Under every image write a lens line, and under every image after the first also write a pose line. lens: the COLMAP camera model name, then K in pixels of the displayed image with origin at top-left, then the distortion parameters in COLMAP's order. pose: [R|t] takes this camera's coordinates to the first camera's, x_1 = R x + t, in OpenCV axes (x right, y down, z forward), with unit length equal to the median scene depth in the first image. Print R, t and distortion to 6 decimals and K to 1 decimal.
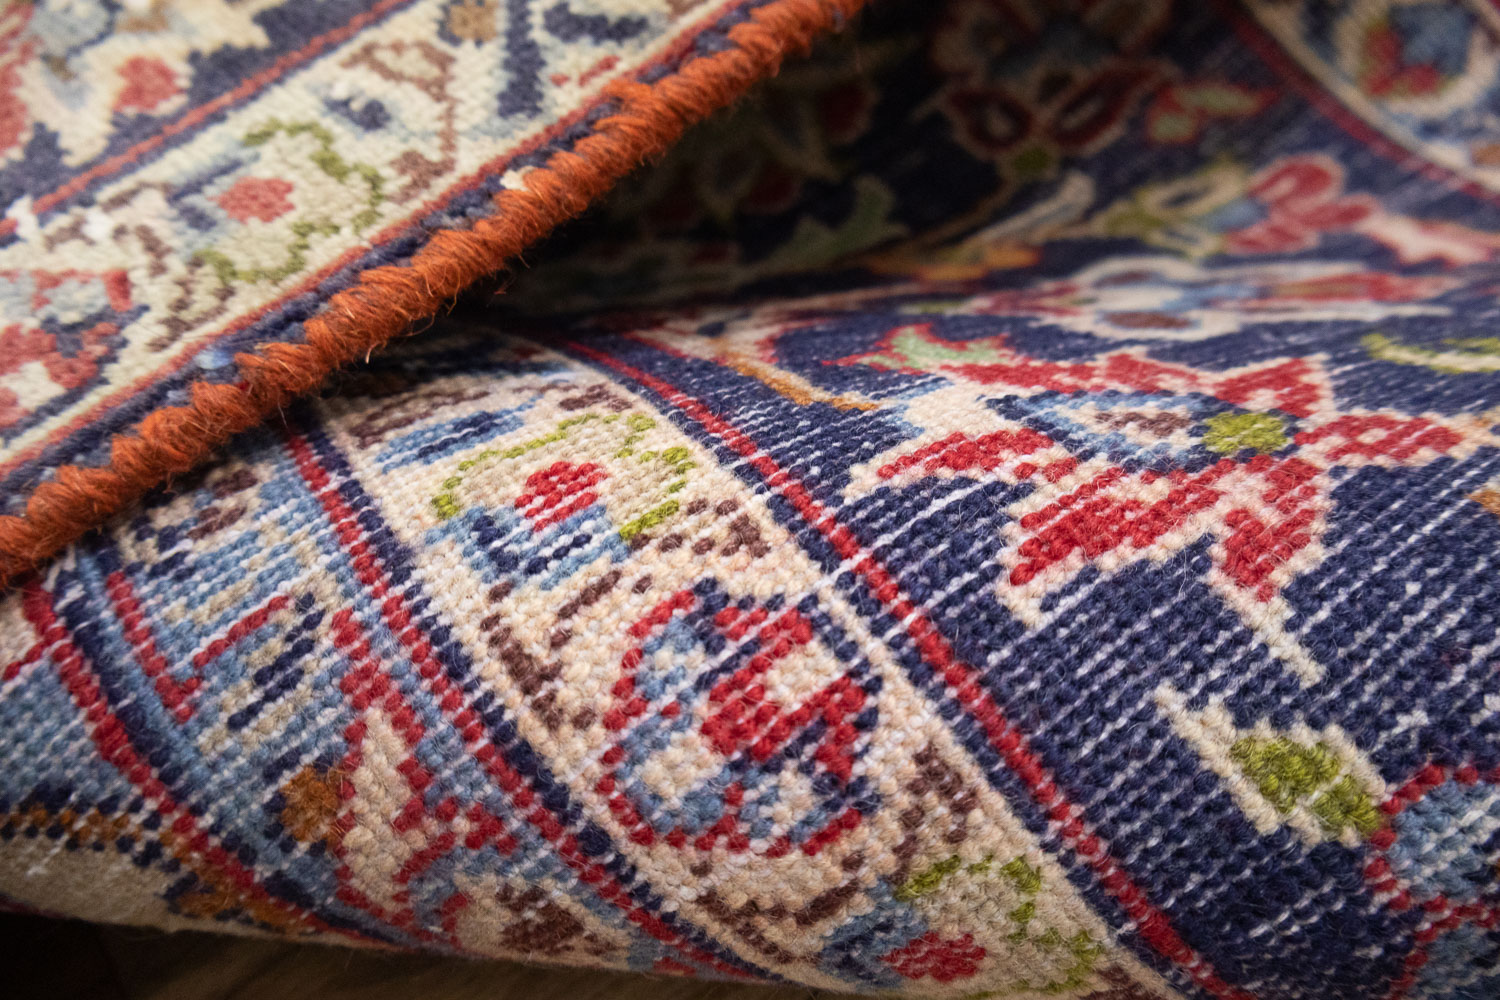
lens RADIAL K [[1227.6, 0, 752.0], [0, 1227.6, 496.5], [0, 0, 1]] dist [0.005739, -0.006458]
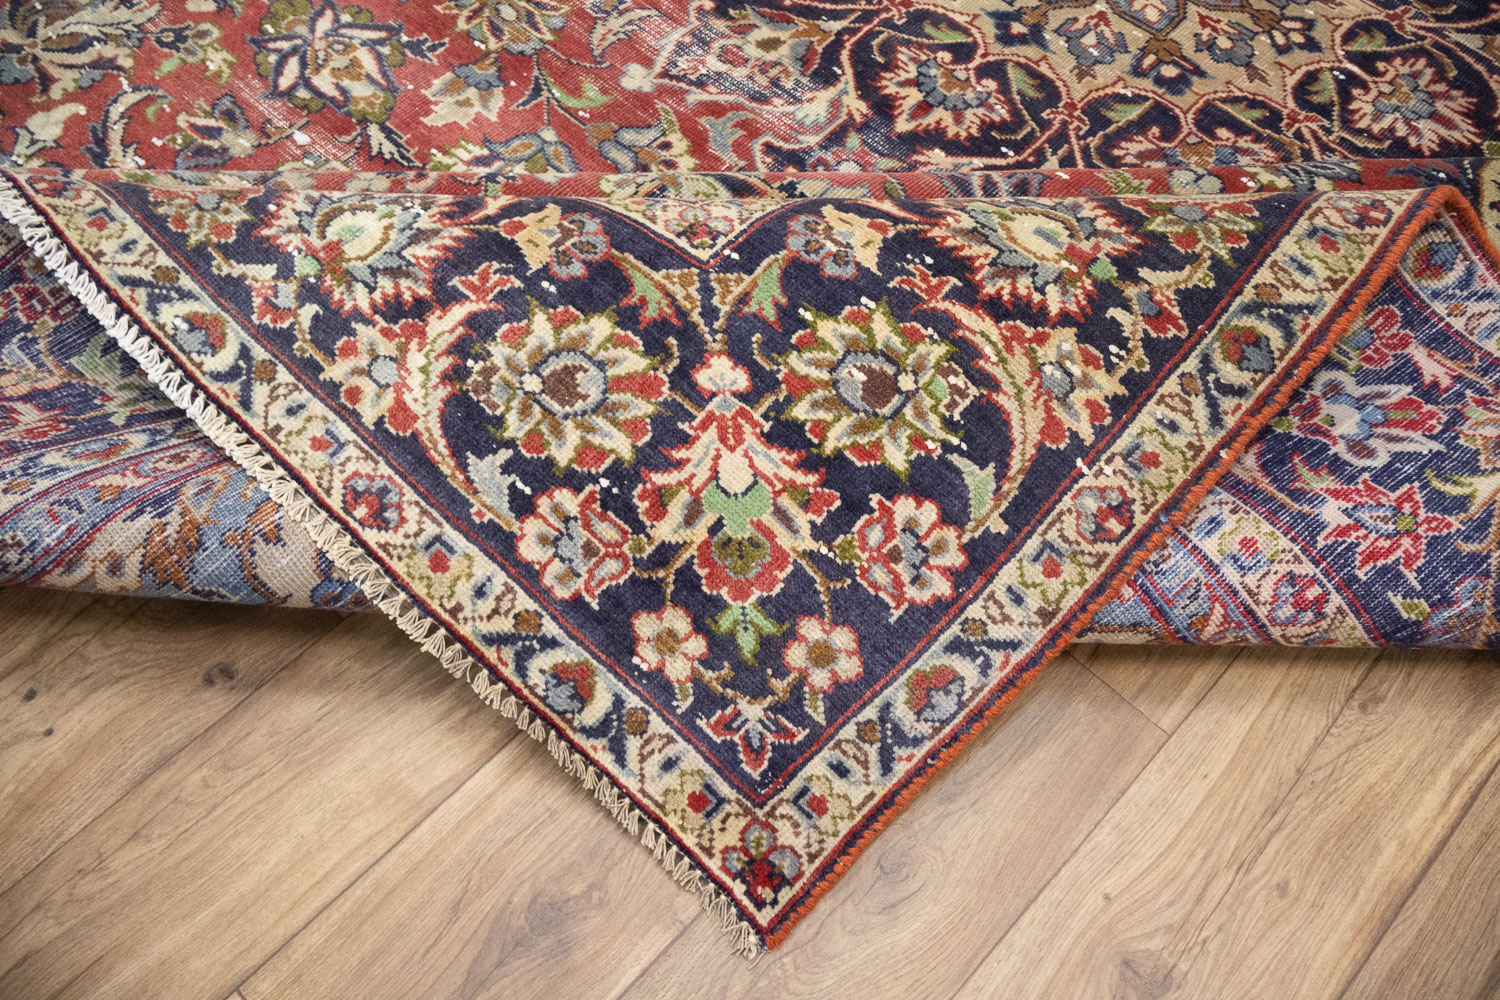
lens RADIAL K [[1227.6, 0, 740.5], [0, 1227.6, 496.8], [0, 0, 1]] dist [0.005739, -0.006458]
pose [[0.988530, -0.073408, 0.131983, -2.521774], [0.014099, 0.914961, 0.403296, -1.959106], [-0.150364, -0.396809, 0.905501, -2.560704]]
